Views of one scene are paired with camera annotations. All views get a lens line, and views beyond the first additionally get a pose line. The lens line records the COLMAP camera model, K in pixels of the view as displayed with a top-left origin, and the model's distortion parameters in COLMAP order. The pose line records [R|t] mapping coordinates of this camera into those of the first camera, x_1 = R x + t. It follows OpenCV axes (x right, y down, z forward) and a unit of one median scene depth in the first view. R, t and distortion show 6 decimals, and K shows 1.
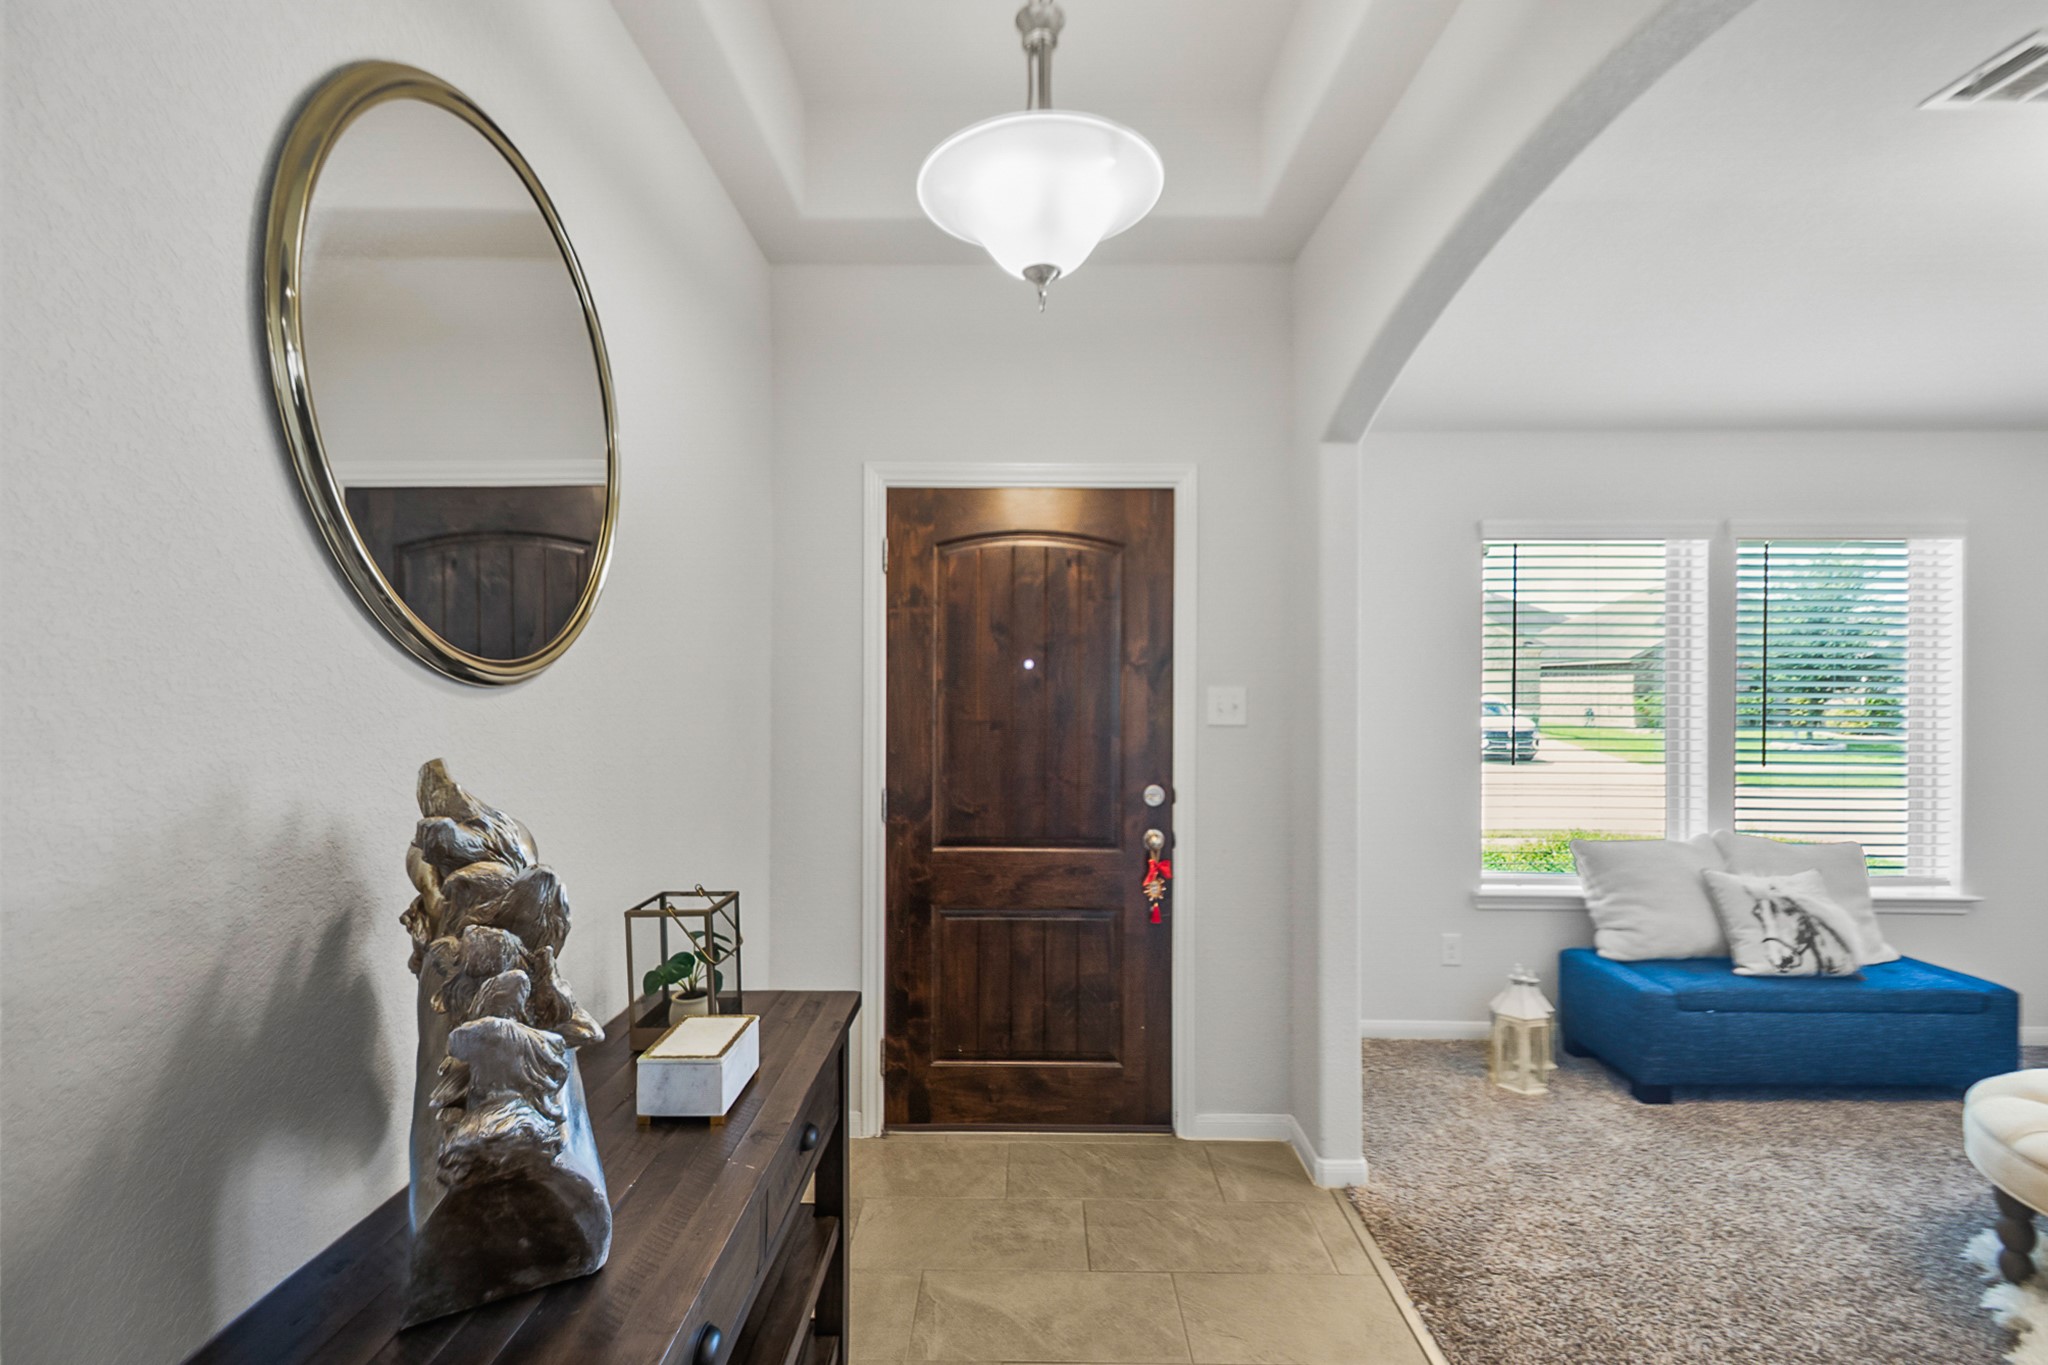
lens RADIAL K [[902.1, 0, 1006.9], [0, 902.1, 684.4], [0, 0, 1]] dist [0.024011, -0.009774]
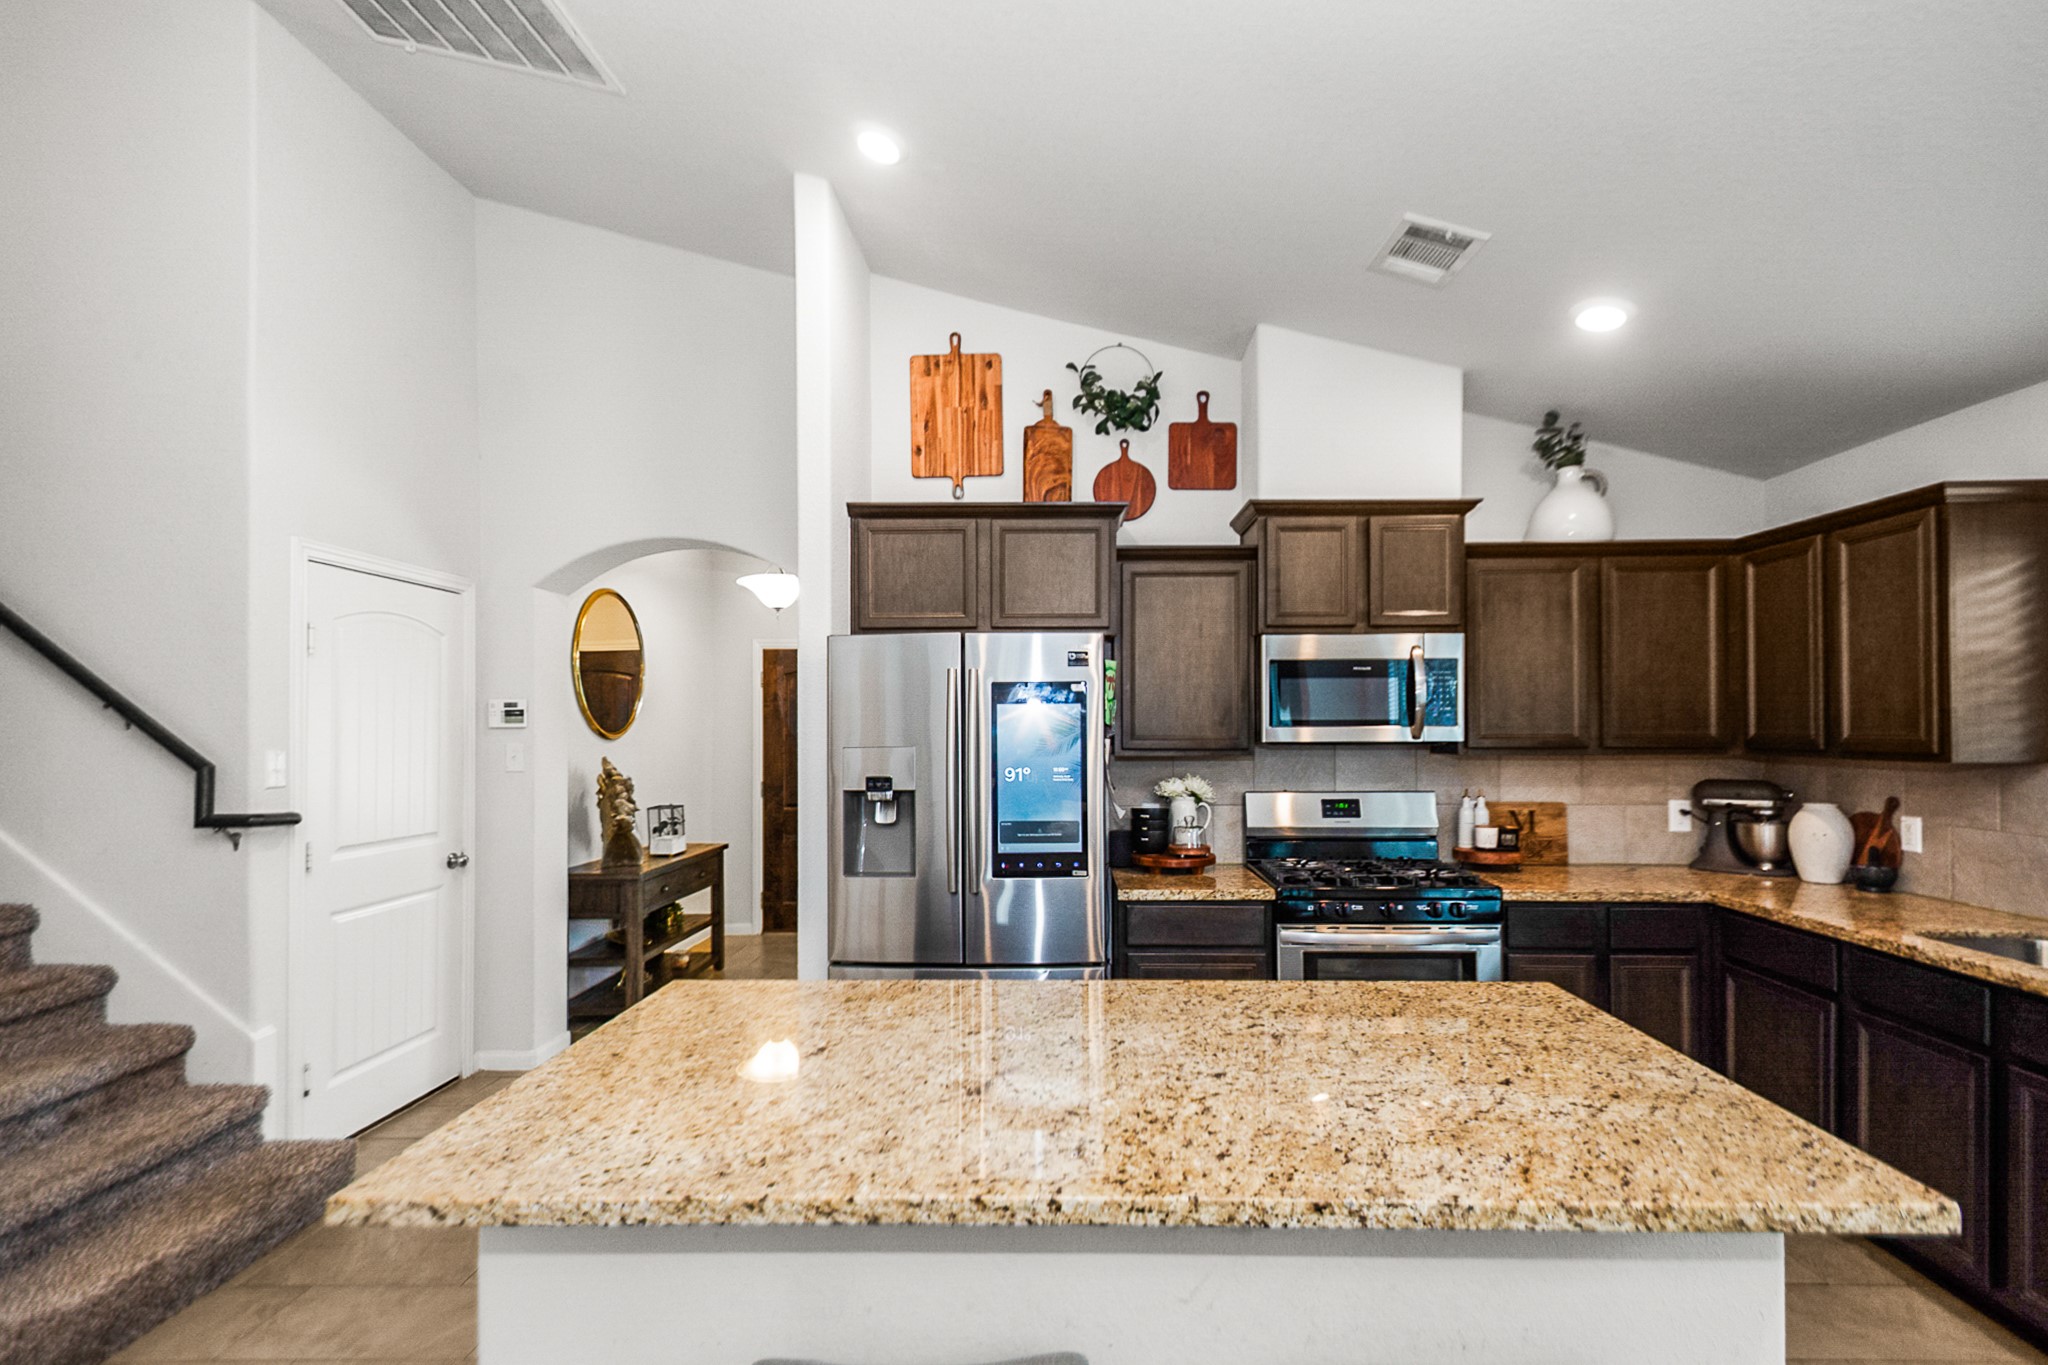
lens RADIAL K [[946.3, 0, 1051.3], [0, 946.3, 716.1], [0, 0, 1]] dist [0.020064, -0.003371]
pose [[0.999978, -0.005008, -0.004435, 0.603580], [0.004956, 0.999921, -0.011581, -0.019029], [0.004492, 0.011559, 0.999923, -1.387910]]
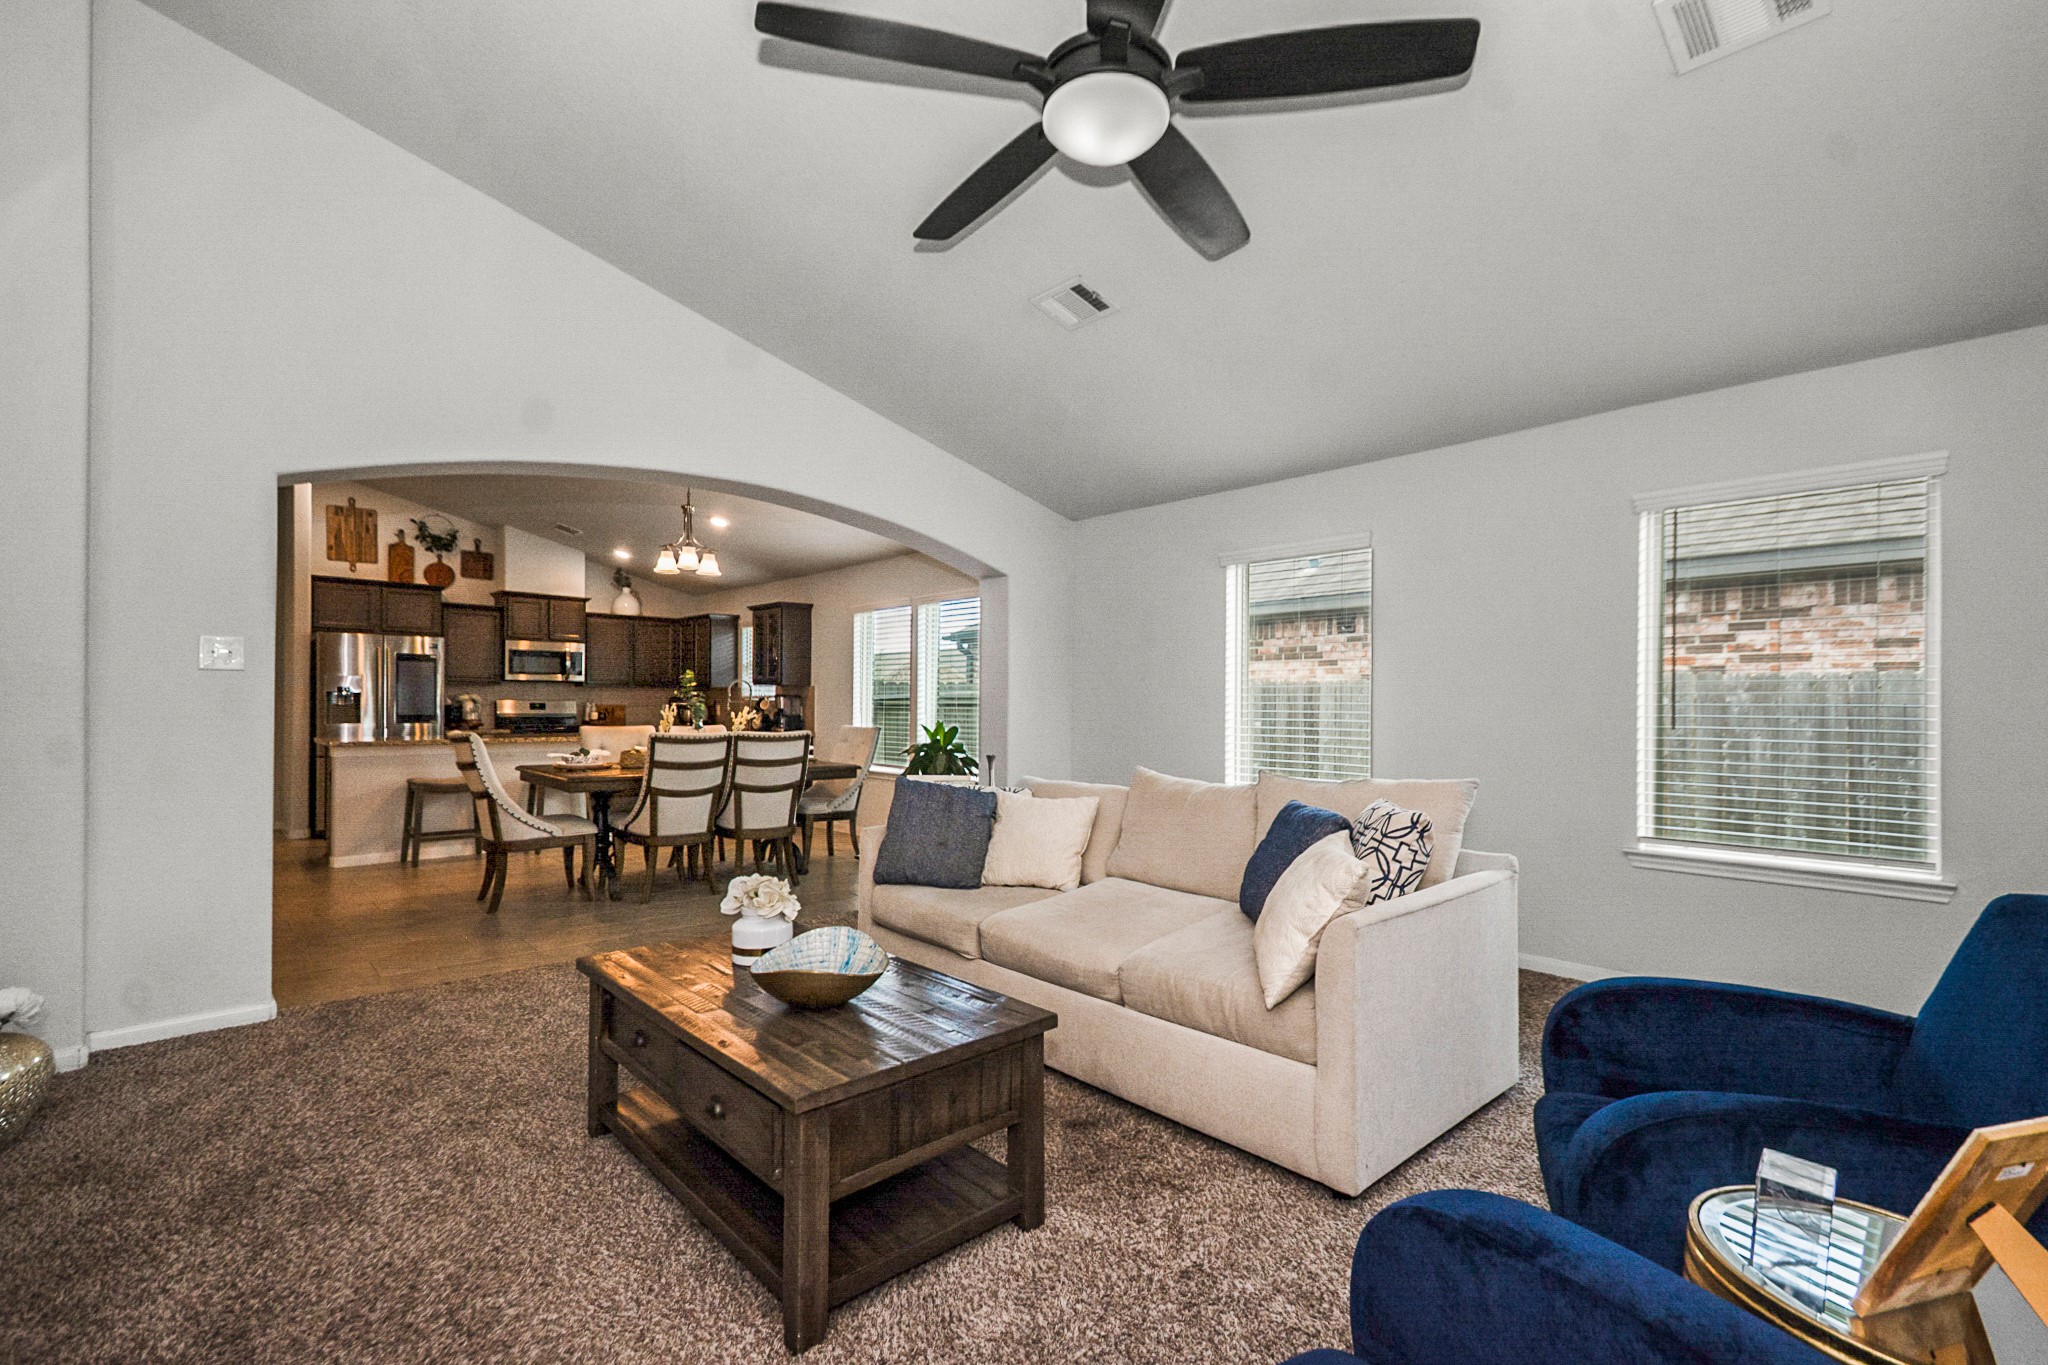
lens RADIAL K [[902.1, 0, 1049.4], [0, 902.1, 711.2], [0, 0, 1]] dist [0.024011, -0.009774]
pose [[0.710568, -0.000958, 0.703628, -0.022145], [-0.006903, 0.999941, 0.008332, 0.074478], [-0.703594, -0.010778, 0.710520, -3.800412]]
